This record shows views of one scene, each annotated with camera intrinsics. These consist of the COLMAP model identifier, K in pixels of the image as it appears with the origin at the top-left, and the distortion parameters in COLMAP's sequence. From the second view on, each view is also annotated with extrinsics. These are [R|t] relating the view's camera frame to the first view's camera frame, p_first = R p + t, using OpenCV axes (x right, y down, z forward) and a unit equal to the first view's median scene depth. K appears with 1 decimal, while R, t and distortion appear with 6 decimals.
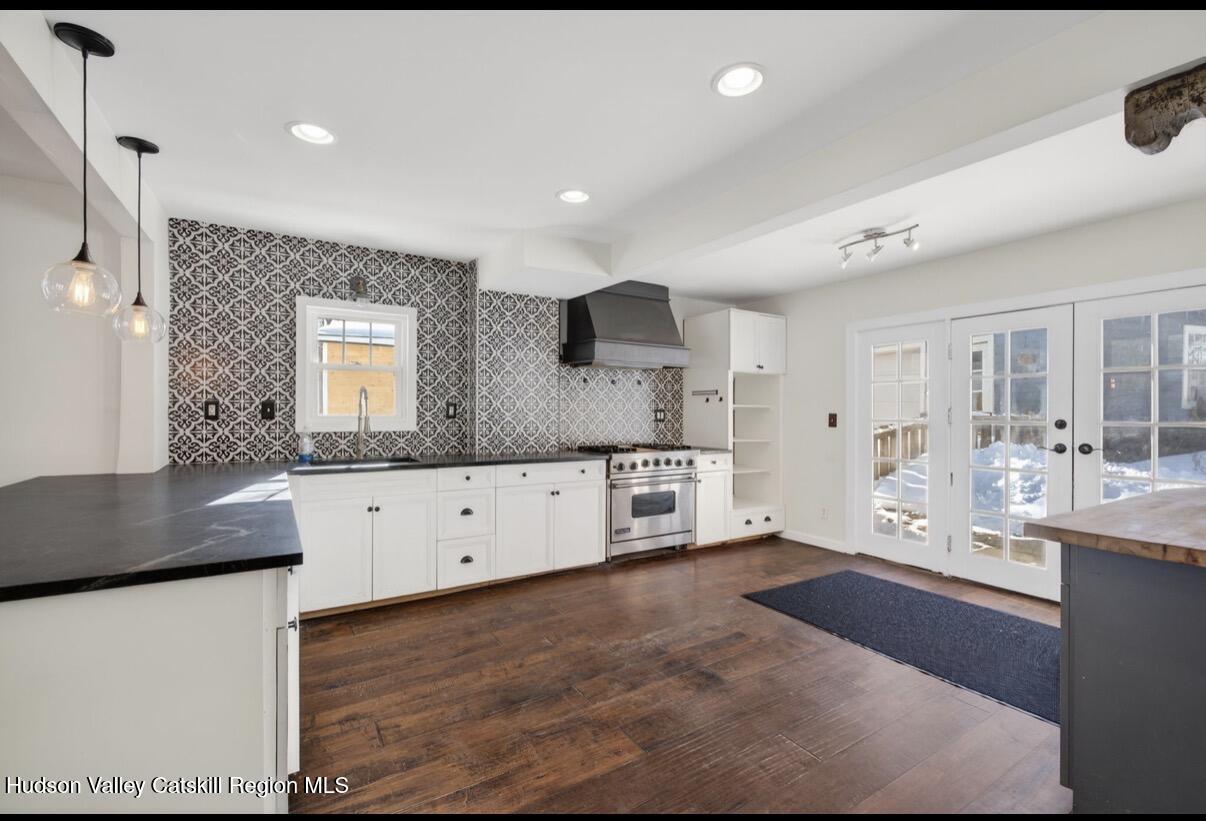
lens RADIAL K [[531.9, 0, 604.3], [0, 531.9, 409.4], [0, 0, 1]] dist [0.000212, 0.000067]
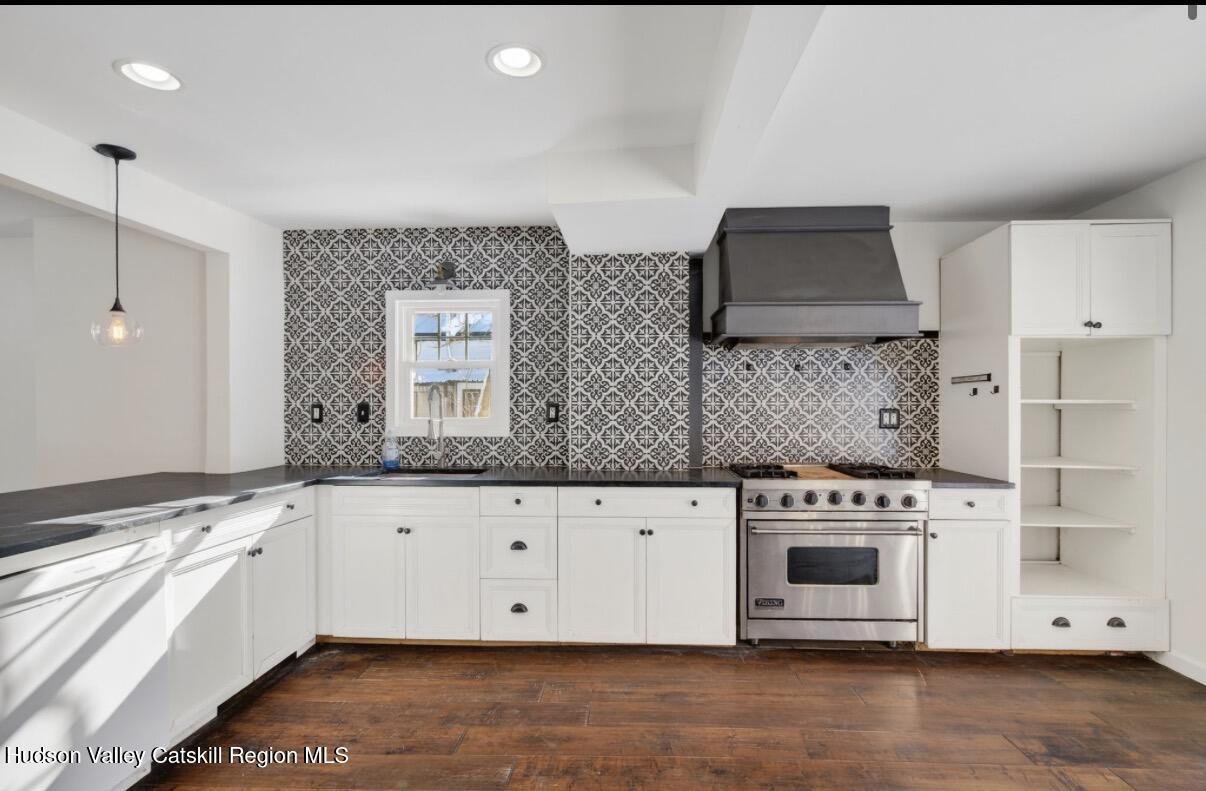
lens RADIAL K [[560.1, 0, 605.9], [0, 560.1, 408.2], [0, 0, 1]] dist [-0.005844, -0.000759]
pose [[0.821641, -0.007868, -0.569952, 0.261151], [0.006790, 0.999969, -0.004017, -0.000144], [0.569966, -0.000569, 0.821668, 0.354617]]
